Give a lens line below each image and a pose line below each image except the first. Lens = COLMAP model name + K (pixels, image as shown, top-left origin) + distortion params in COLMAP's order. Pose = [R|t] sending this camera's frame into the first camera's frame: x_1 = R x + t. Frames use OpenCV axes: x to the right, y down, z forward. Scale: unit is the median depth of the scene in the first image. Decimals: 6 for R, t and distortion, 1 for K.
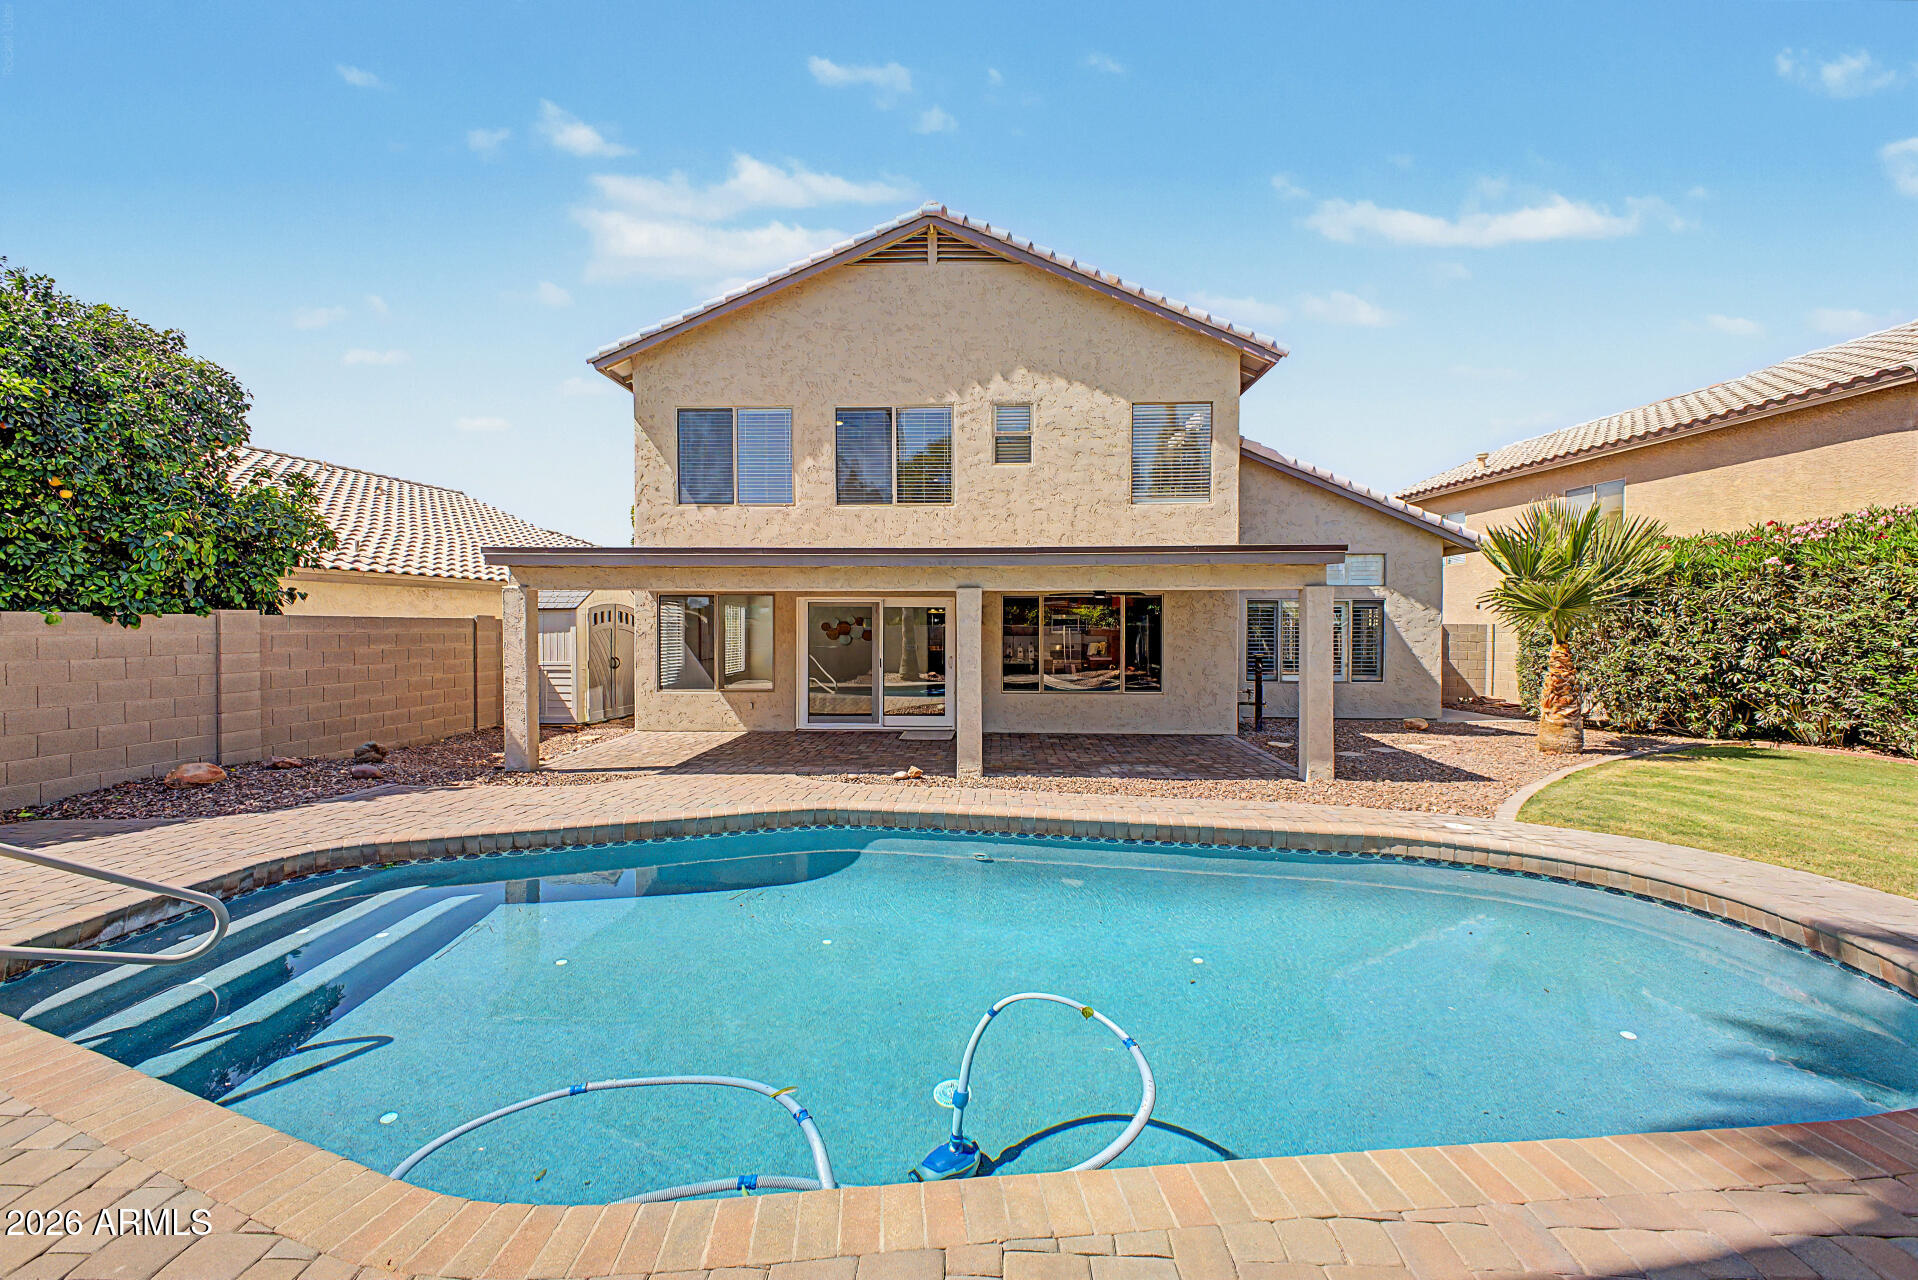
lens RADIAL K [[757.9, 0, 961.4], [0, 757.9, 636.5], [0, 0, 1]] dist [0.023043, -0.006919]
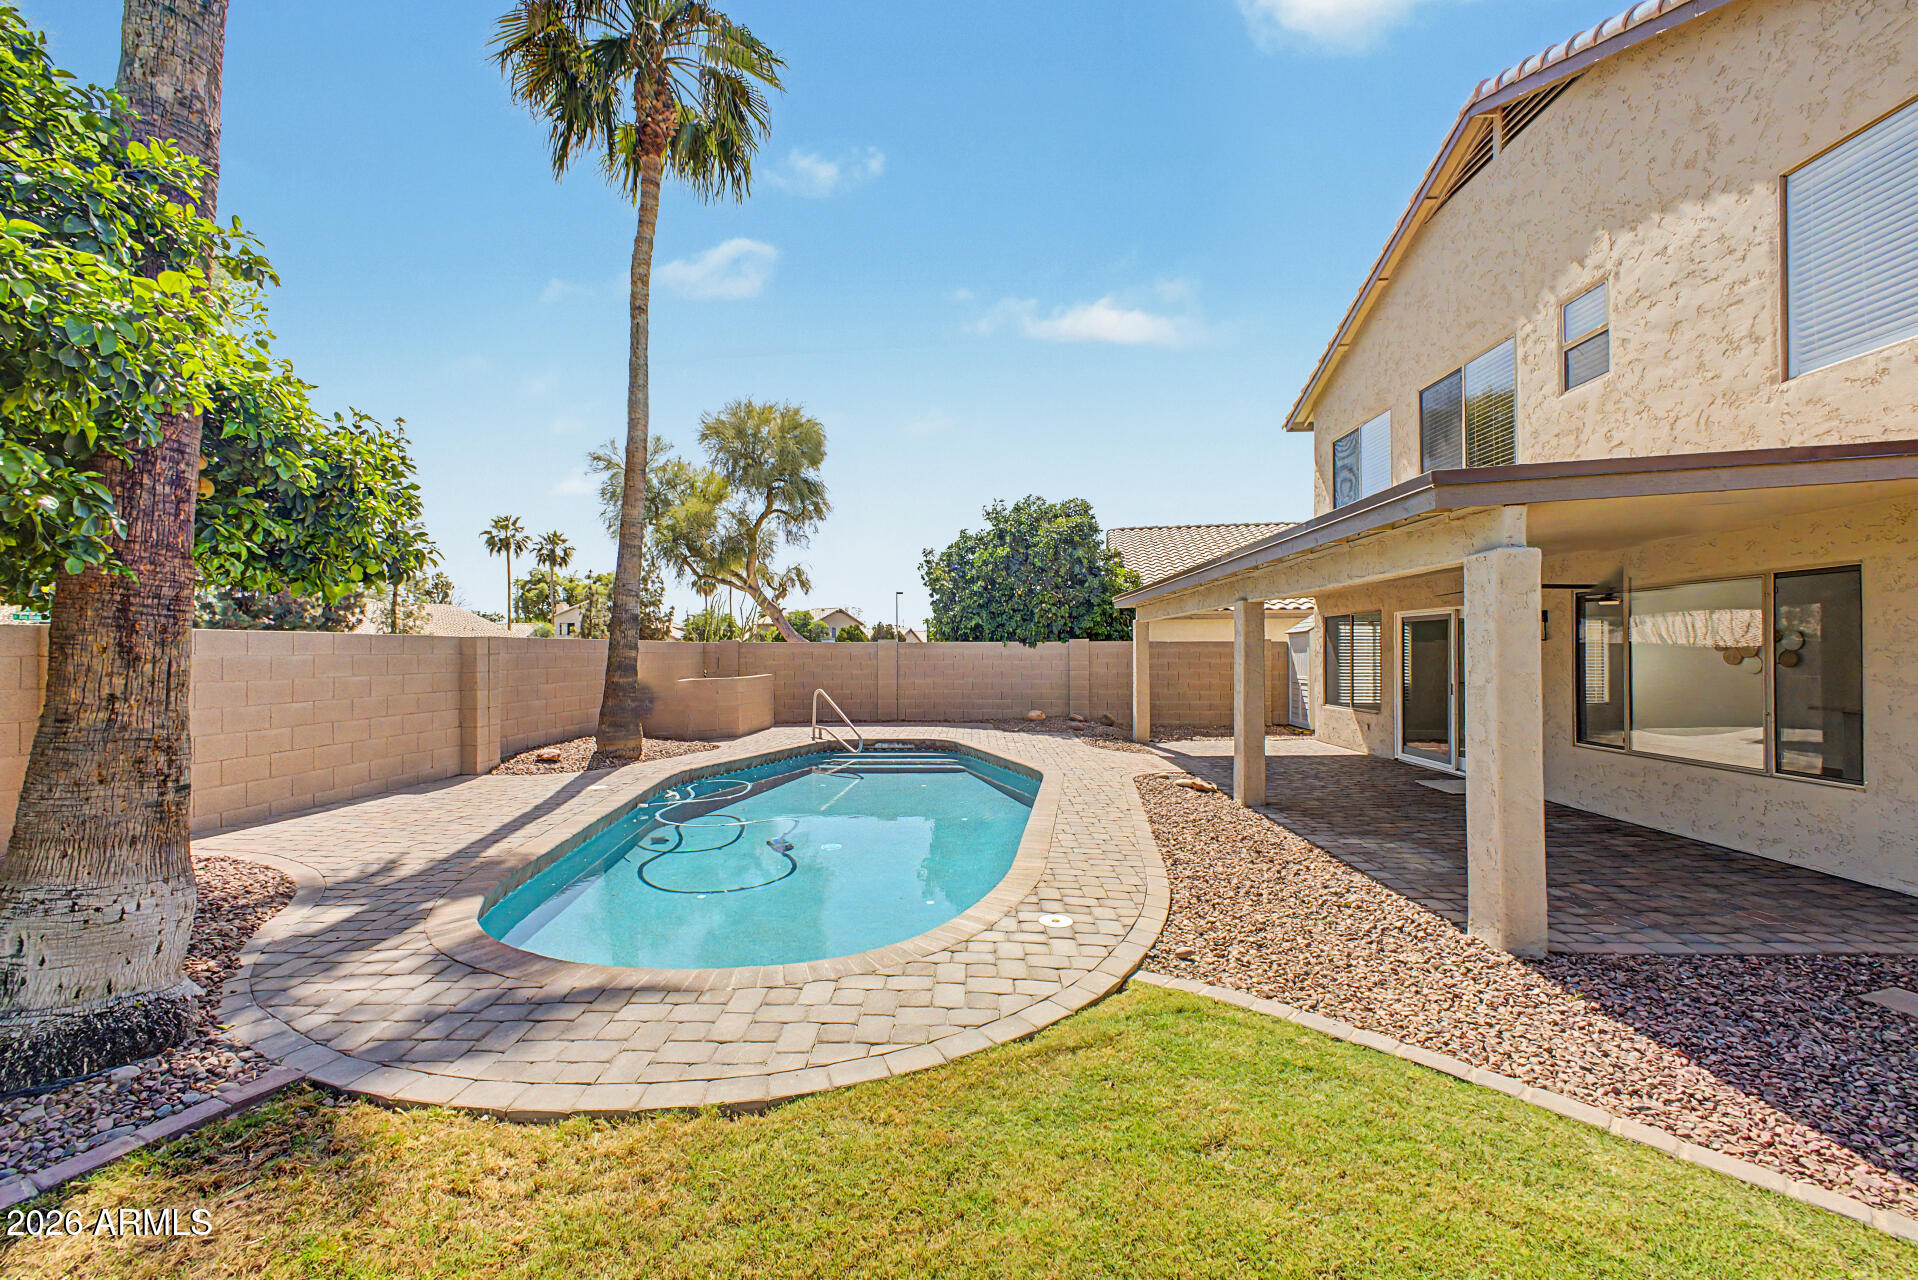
lens RADIAL K [[757.9, 0, 961.4], [0, 757.9, 636.5], [0, 0, 1]] dist [0.023043, -0.006919]
pose [[0.016275, -0.021555, -0.999635, 0.701256], [-0.012741, 0.999682, -0.021764, 0.003988], [0.999786, 0.013091, 0.015995, 0.472603]]
